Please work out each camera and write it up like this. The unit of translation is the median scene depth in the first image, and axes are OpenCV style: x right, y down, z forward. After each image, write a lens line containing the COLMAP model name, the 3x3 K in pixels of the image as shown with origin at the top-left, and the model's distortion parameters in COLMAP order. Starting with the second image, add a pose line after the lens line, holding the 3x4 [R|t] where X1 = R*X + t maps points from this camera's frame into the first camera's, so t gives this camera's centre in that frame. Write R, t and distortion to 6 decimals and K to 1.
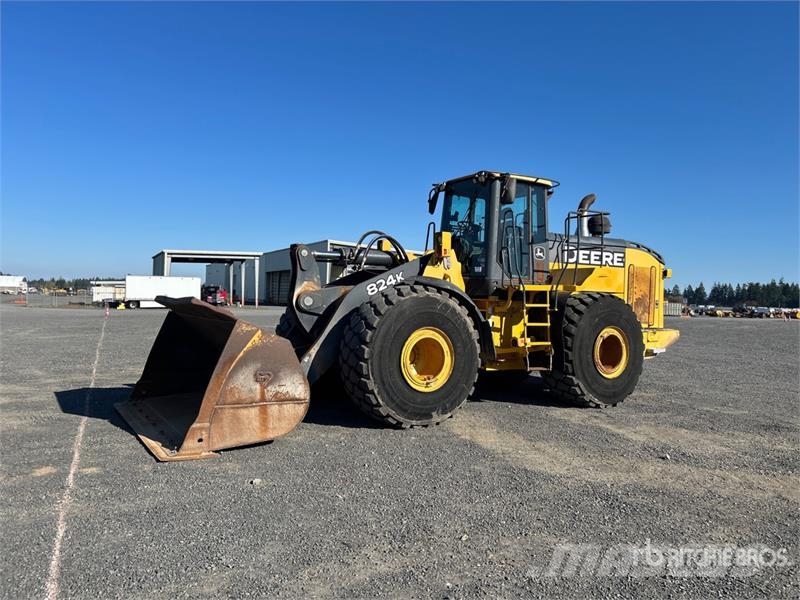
lens RADIAL K [[597.0, 0, 387.3], [0, 597.0, 302.8], [0, 0, 1]] dist [0.004865, -0.000621]
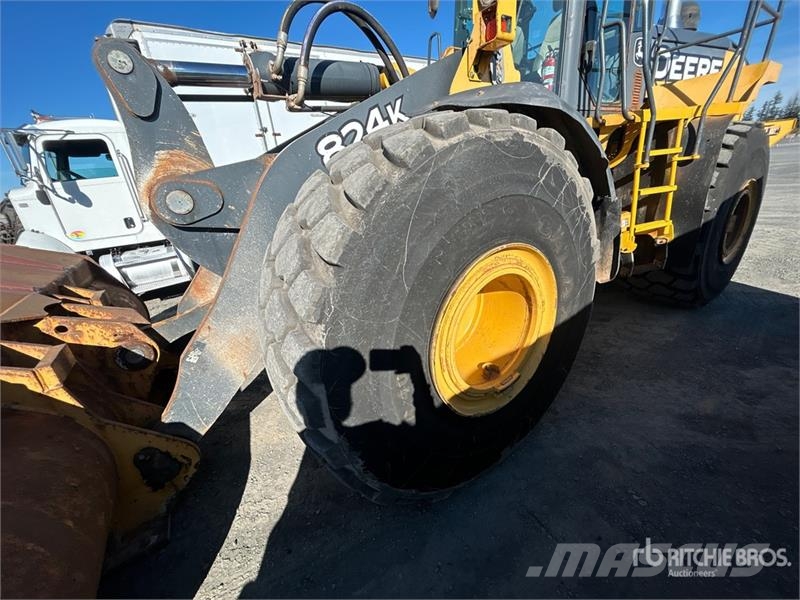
lens RADIAL K [[319.8, 0, 391.2], [0, 319.8, 300.9], [0, 0, 1]] dist [0.010179, -0.006644]
pose [[0.992255, -0.124196, -0.002348, 0.001379], [0.117585, 0.933005, 0.340111, 0.002425], [-0.040050, -0.337753, 0.940382, 0.704711]]
